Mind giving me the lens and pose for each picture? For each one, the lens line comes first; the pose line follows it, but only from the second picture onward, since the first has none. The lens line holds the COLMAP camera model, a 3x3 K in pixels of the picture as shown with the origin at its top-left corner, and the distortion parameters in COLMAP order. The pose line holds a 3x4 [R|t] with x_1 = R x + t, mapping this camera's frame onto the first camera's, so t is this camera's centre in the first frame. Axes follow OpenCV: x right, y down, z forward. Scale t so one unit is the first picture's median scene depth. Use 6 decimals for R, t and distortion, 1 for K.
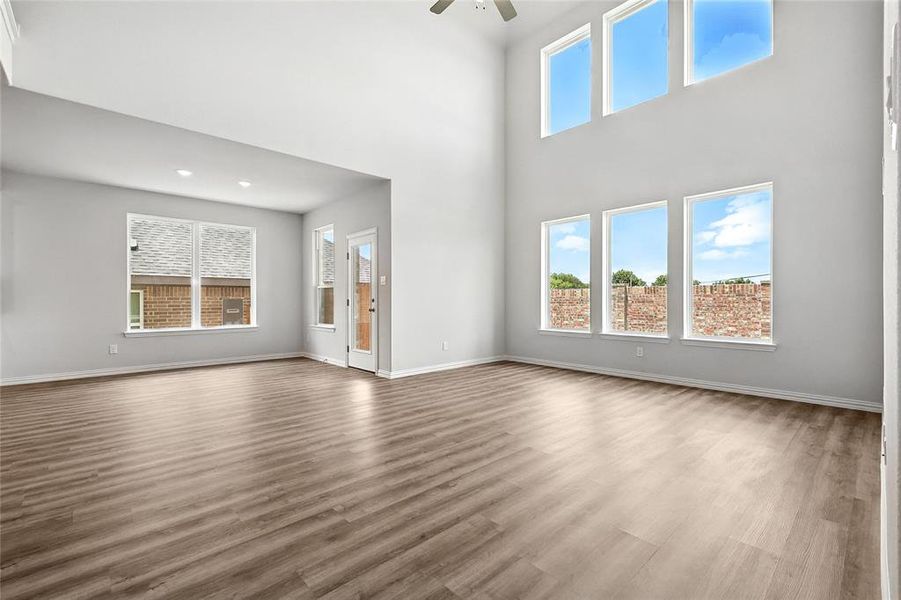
lens RADIAL K [[393.9, 0, 451.3], [0, 393.9, 299.0], [0, 0, 1]] dist [0.006423, -0.001025]
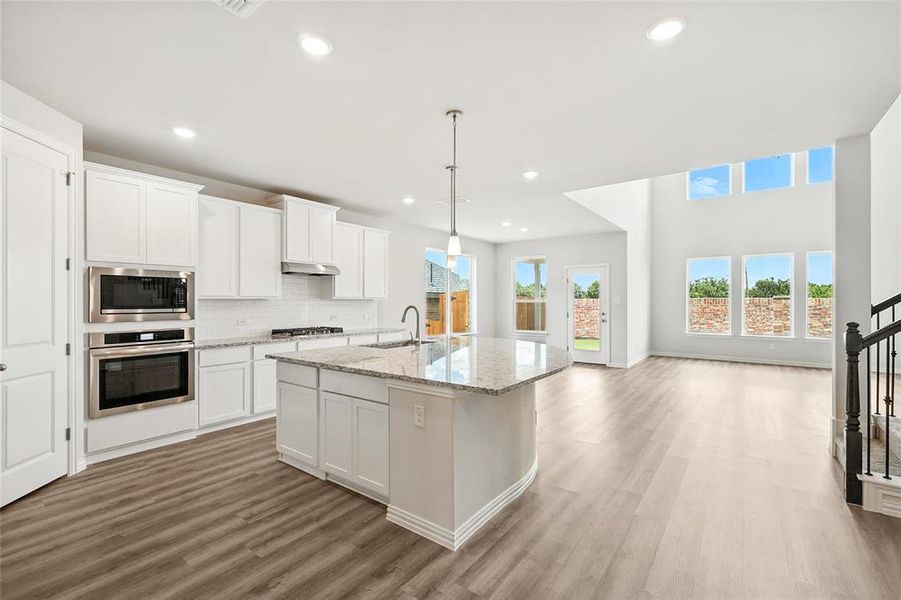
lens RADIAL K [[393.9, 0, 455.2], [0, 393.9, 299.3], [0, 0, 1]] dist [0.006423, -0.001025]
pose [[0.981771, 0.002172, 0.190054, -0.805739], [-0.001232, 0.999986, -0.005065, -0.033263], [-0.190062, 0.004739, 0.981761, -0.236164]]
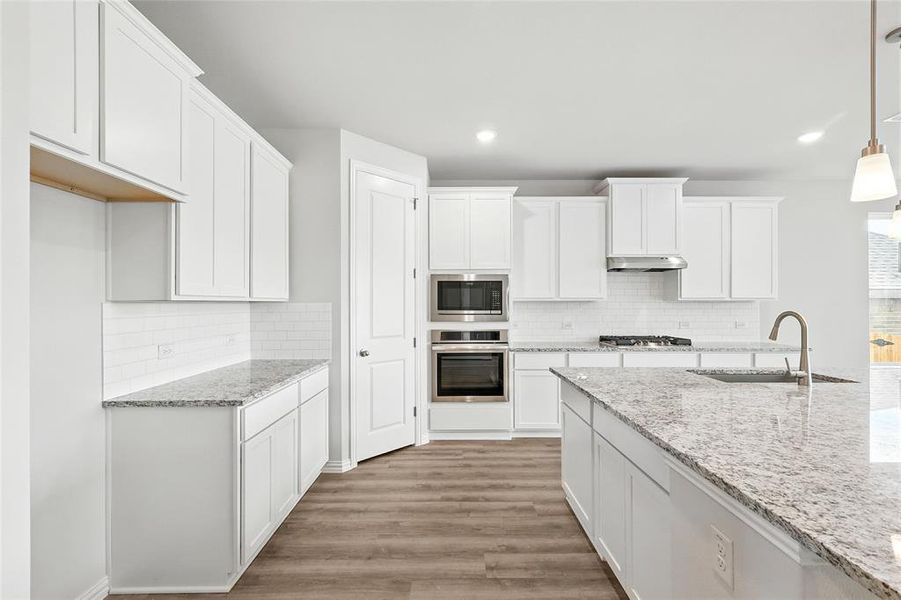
lens RADIAL K [[393.9, 0, 450.2], [0, 393.9, 300.3], [0, 0, 1]] dist [0.006423, -0.001025]
pose [[0.737580, -0.004099, -0.675247, -0.747573], [-0.000873, 0.999975, -0.007024, -0.033350], [0.675259, 0.005770, 0.737558, -0.093238]]
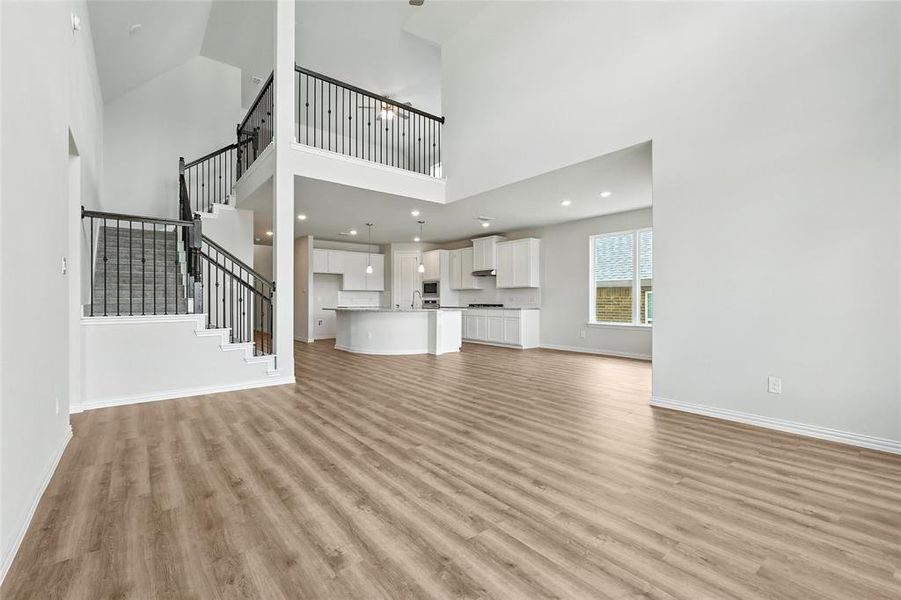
lens RADIAL K [[393.9, 0, 455.4], [0, 393.9, 300.4], [0, 0, 1]] dist [0.006423, -0.001025]
pose [[-0.057183, 0.003853, -0.998356, 0.472932], [0.001249, 0.999992, 0.003788, -0.000650], [0.998363, -0.001030, -0.057187, 0.510422]]
